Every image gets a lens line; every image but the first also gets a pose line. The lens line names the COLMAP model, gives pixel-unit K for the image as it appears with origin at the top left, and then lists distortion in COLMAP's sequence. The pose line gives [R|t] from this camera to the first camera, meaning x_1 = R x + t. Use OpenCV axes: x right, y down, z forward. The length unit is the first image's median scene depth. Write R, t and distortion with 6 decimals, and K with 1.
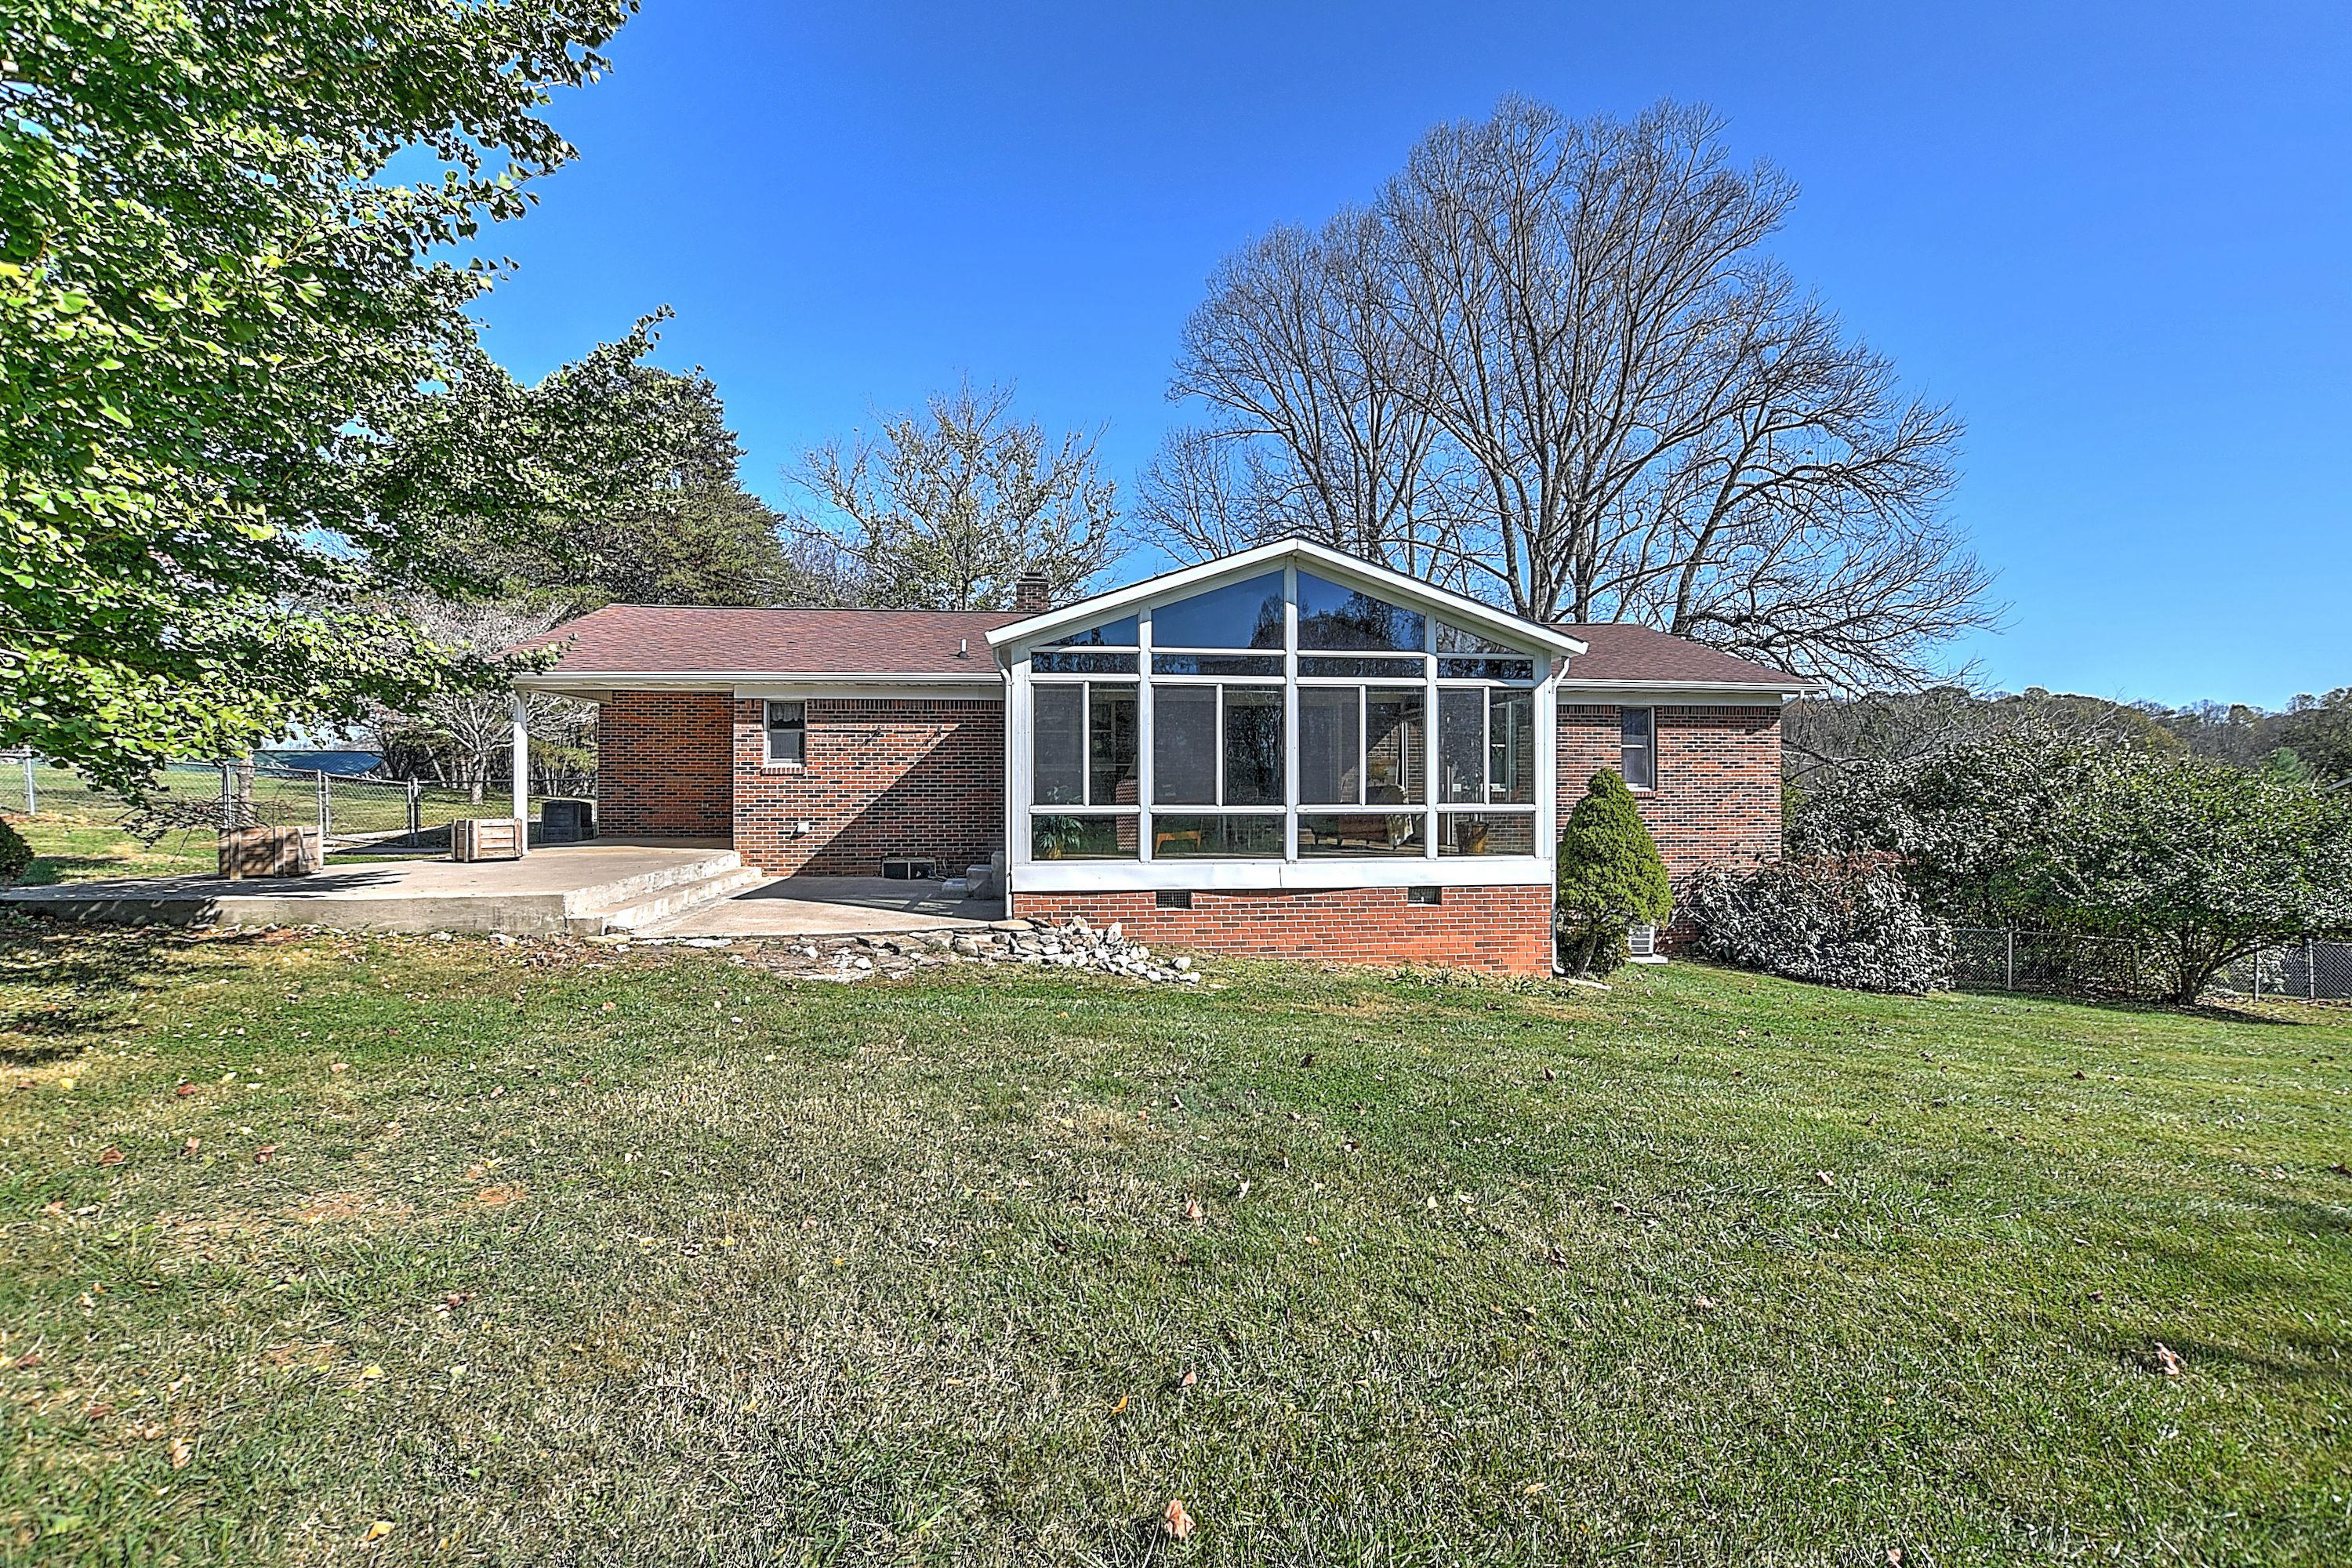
lens RADIAL K [[1035.6, 0, 1173.8], [0, 1035.6, 776.2], [0, 0, 1]] dist [-0.024542, 0.000852]
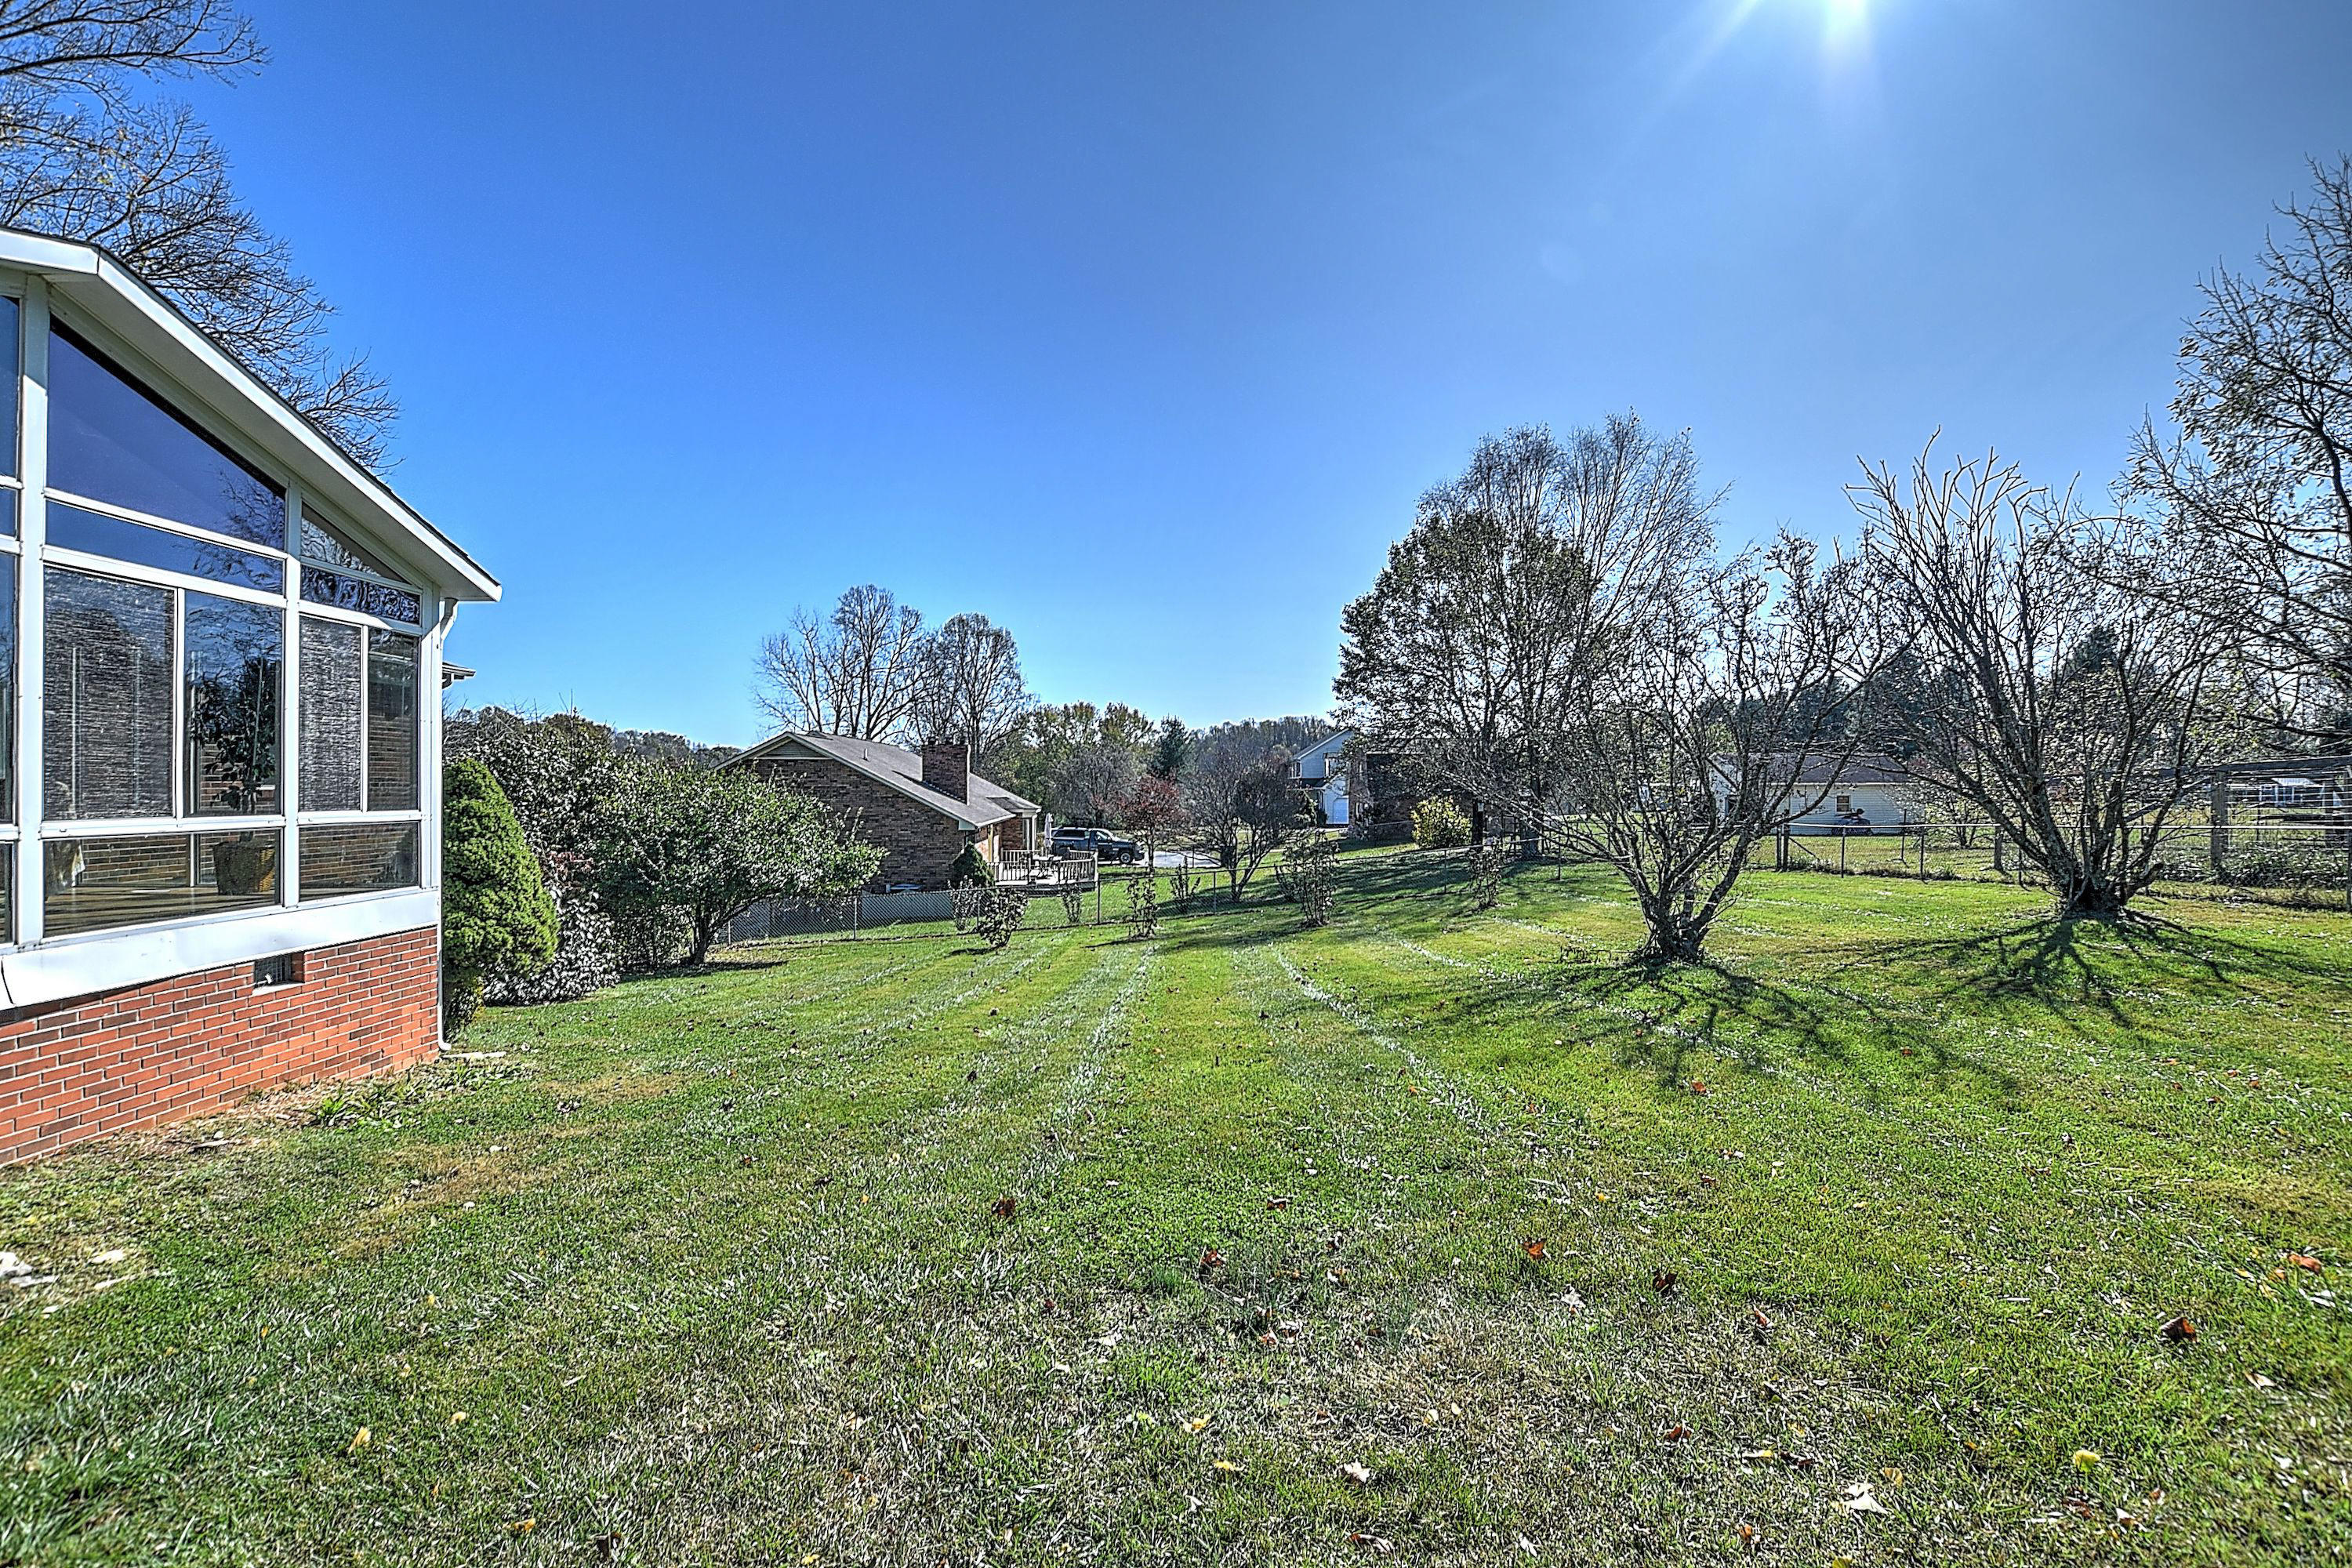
lens RADIAL K [[1035.6, 0, 1164.9], [0, 1035.6, 781.3], [0, 0, 1]] dist [-0.024542, 0.000852]
pose [[0.116171, 0.004337, 0.993220, -0.196074], [0.000522, 0.999990, -0.004427, 0.008962], [-0.993229, 0.001032, 0.116168, 0.330661]]
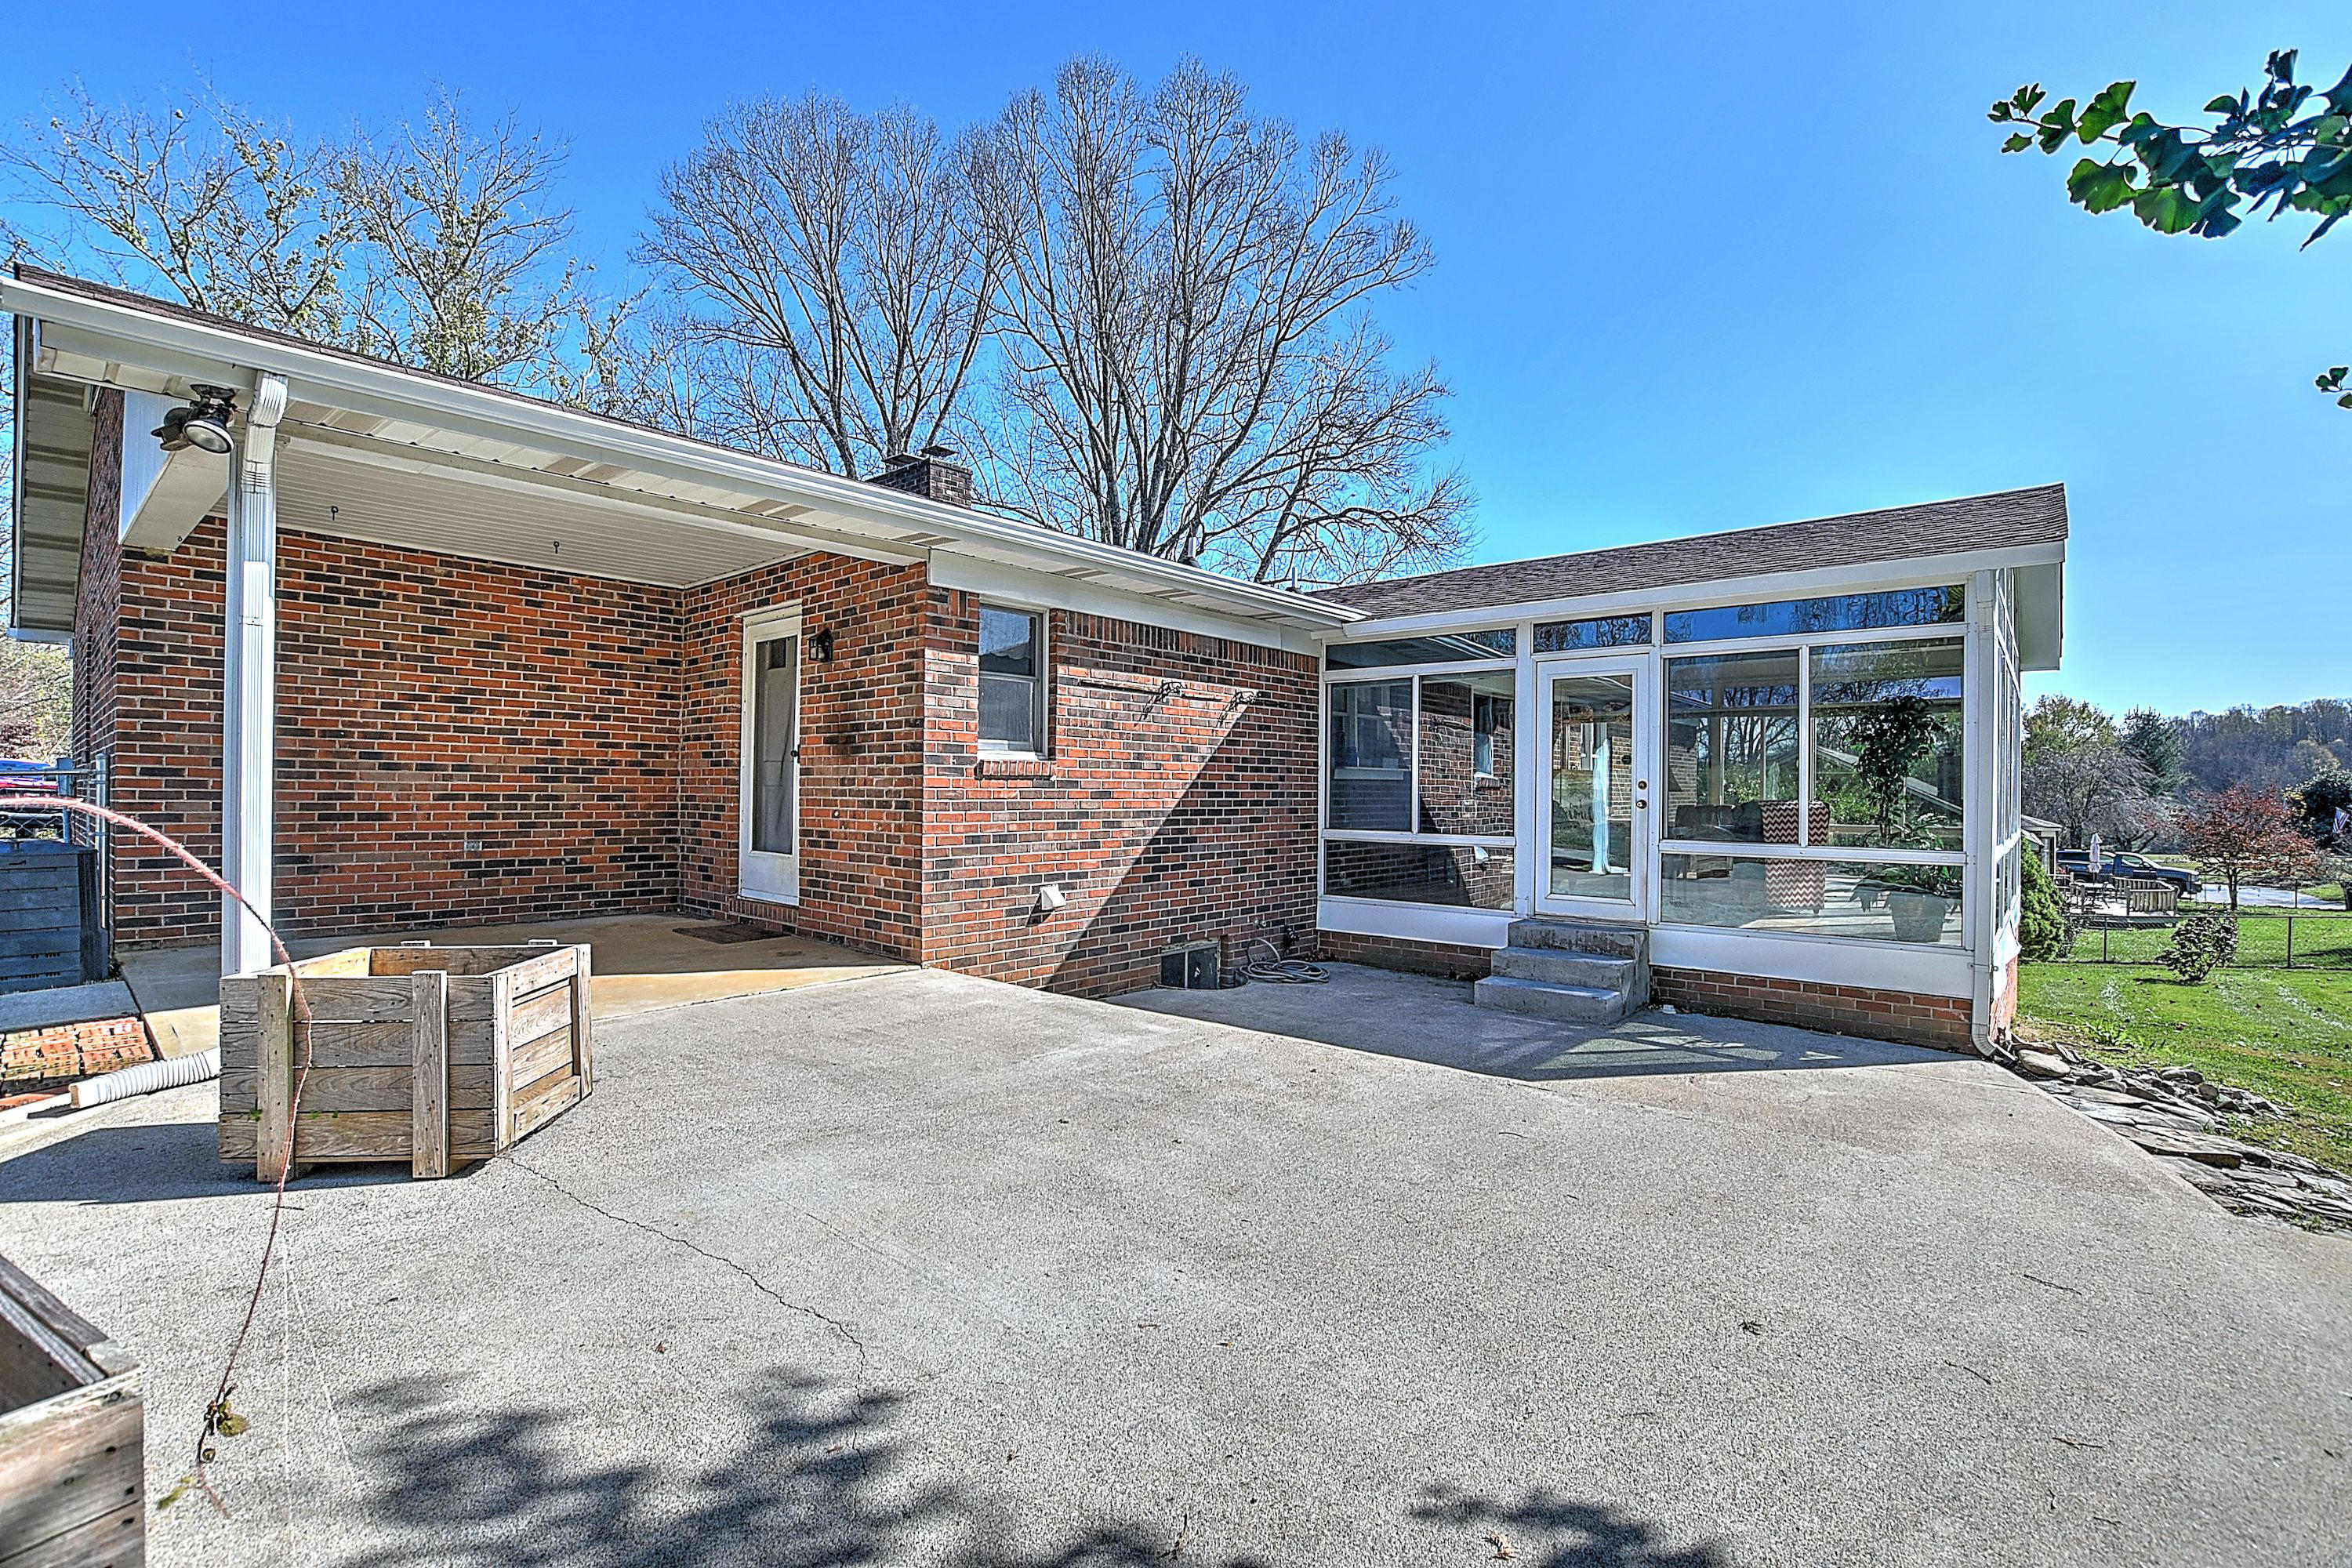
lens RADIAL K [[1035.6, 0, 1164.3], [0, 1035.6, 792.3], [0, 0, 1]] dist [-0.024542, 0.000852]
pose [[0.767679, 0.006993, 0.640797, -0.611136], [-0.005751, 0.999975, -0.004023, 0.006292], [-0.640809, -0.000597, 0.767700, 0.629643]]
